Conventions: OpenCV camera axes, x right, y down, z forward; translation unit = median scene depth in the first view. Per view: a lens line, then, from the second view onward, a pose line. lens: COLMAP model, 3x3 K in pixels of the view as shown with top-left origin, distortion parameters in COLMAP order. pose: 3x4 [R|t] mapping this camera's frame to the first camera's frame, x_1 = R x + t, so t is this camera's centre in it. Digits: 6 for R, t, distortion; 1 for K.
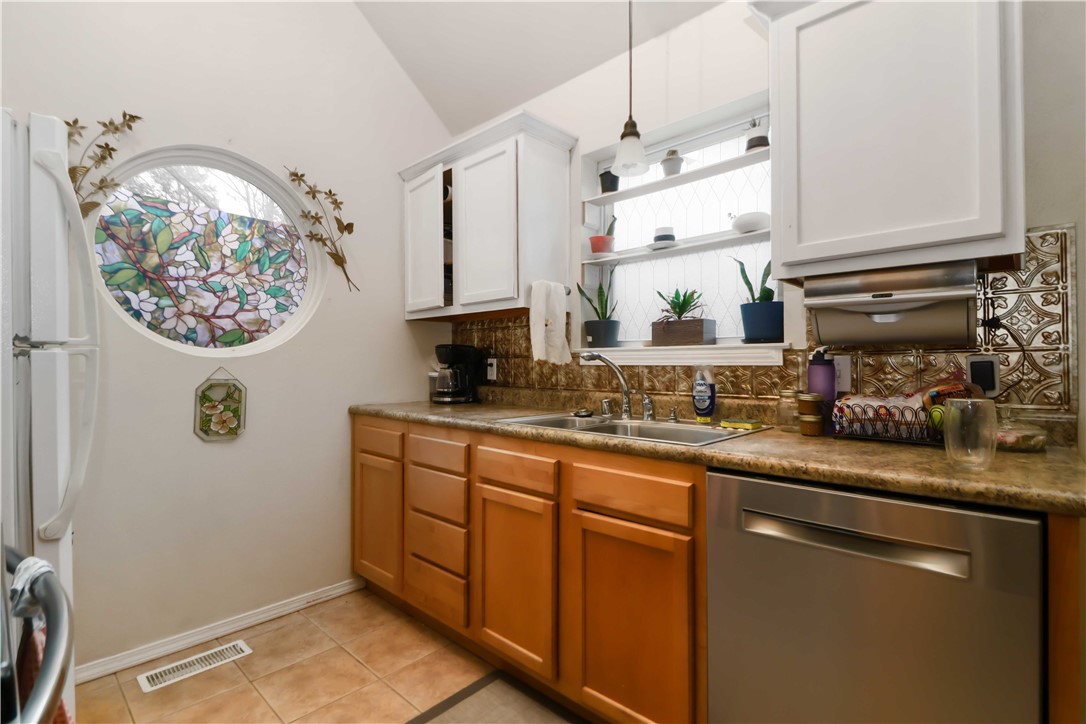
lens RADIAL K [[500.4, 0, 553.5], [0, 500.4, 337.4], [0, 0, 1]] dist [0.016351, -0.013085]
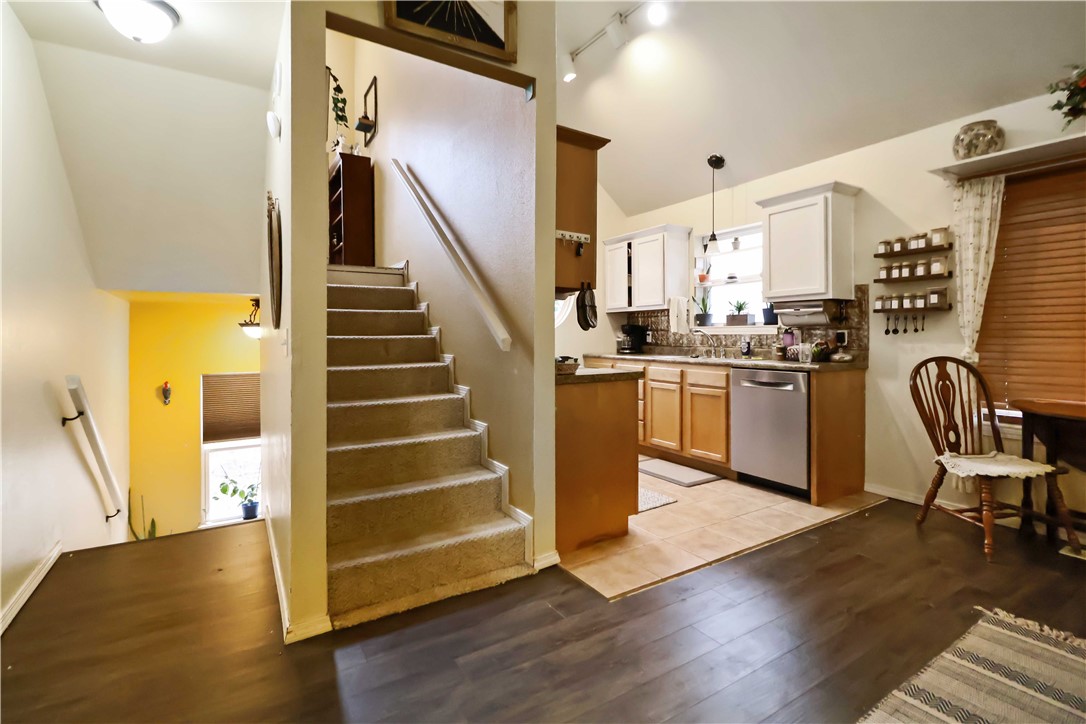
lens RADIAL K [[490.1, 0, 547.0], [0, 490.1, 334.2], [0, 0, 1]] dist [0.017135, -0.012432]
pose [[0.961904, -0.002491, -0.273375, 0.025558], [0.016450, 0.998674, 0.048782, -0.064549], [0.272891, -0.051421, 0.960670, -1.307062]]
